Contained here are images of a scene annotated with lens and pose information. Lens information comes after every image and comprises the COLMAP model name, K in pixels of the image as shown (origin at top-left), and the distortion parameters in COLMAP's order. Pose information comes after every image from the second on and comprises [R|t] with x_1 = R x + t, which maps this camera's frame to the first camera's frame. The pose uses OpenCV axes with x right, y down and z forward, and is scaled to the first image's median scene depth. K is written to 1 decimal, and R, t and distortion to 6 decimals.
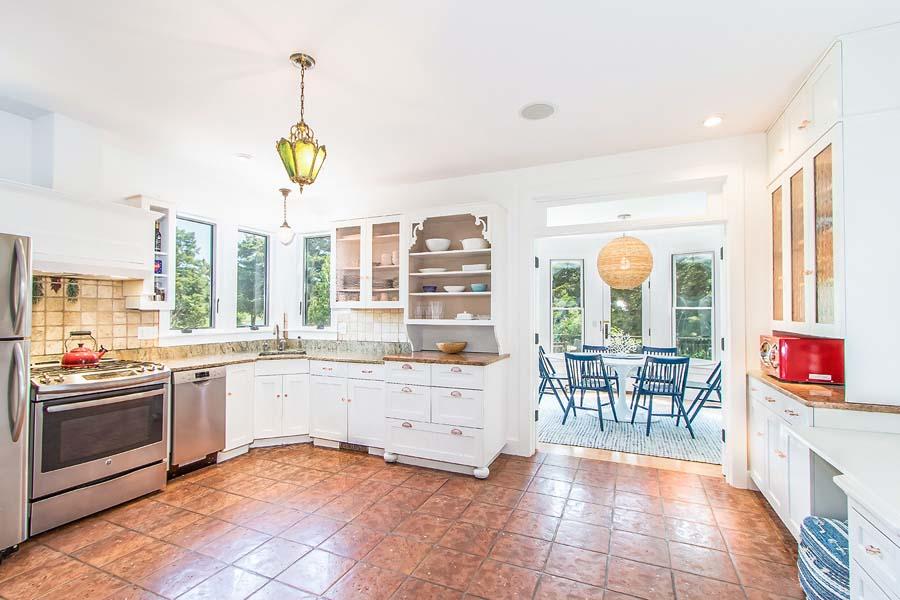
lens RADIAL K [[409.4, 0, 446.5], [0, 409.4, 306.4], [0, 0, 1]] dist [0.001922, -0.001414]
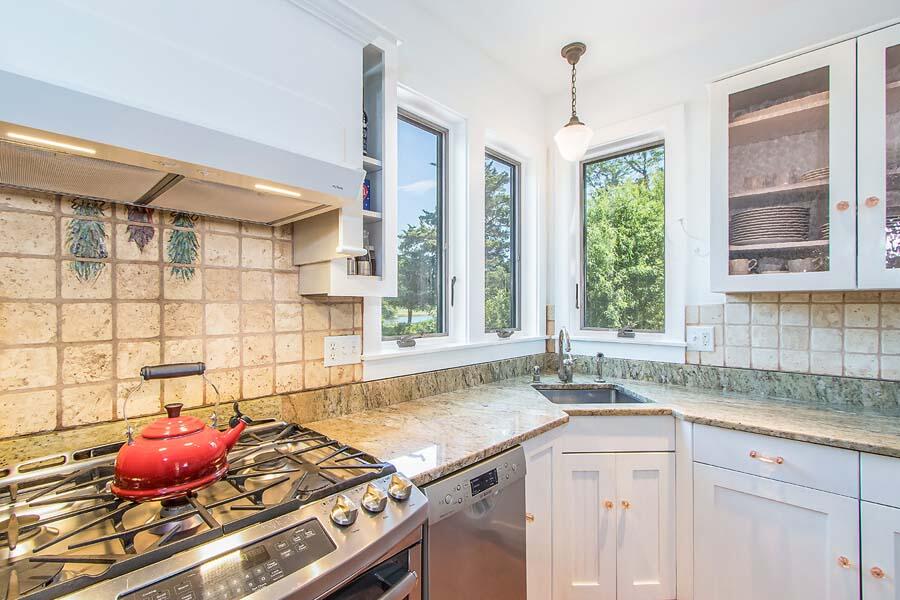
lens RADIAL K [[409.4, 0, 446.5], [0, 409.4, 305.1], [0, 0, 1]] dist [0.001922, -0.001414]
pose [[0.945232, -0.003723, -0.326378, -0.513480], [0.007900, 0.999903, 0.011473, 0.012683], [0.326303, -0.013423, 0.945170, 0.664486]]
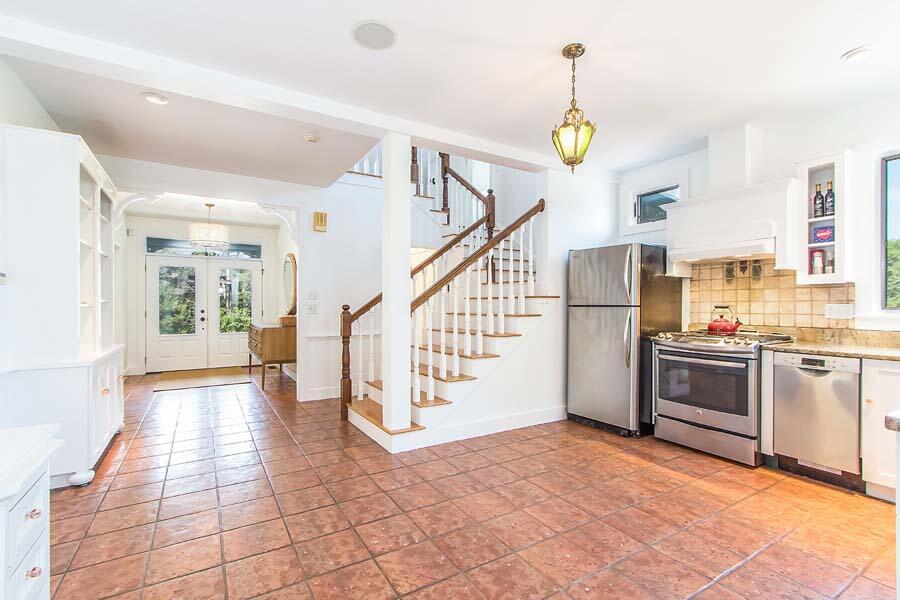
lens RADIAL K [[409.4, 0, 444.7], [0, 409.4, 305.0], [0, 0, 1]] dist [0.001922, -0.001414]
pose [[-0.575666, -0.001638, -0.817683, 0.482748], [0.012105, 0.999871, -0.010525, 0.053798], [0.817595, -0.015956, -0.575572, 0.875504]]
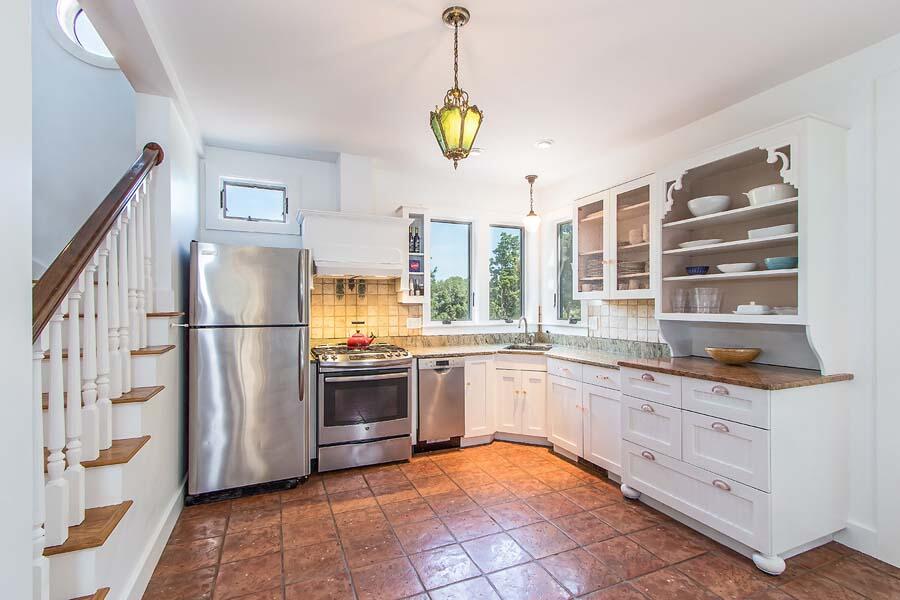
lens RADIAL K [[409.4, 0, 444.6], [0, 409.4, 306.6], [0, 0, 1]] dist [0.001922, -0.001414]
pose [[0.729990, -0.003641, -0.683448, 0.147451], [0.015289, 0.999823, 0.011003, 0.005815], [0.683287, -0.018481, 0.729916, 0.218189]]
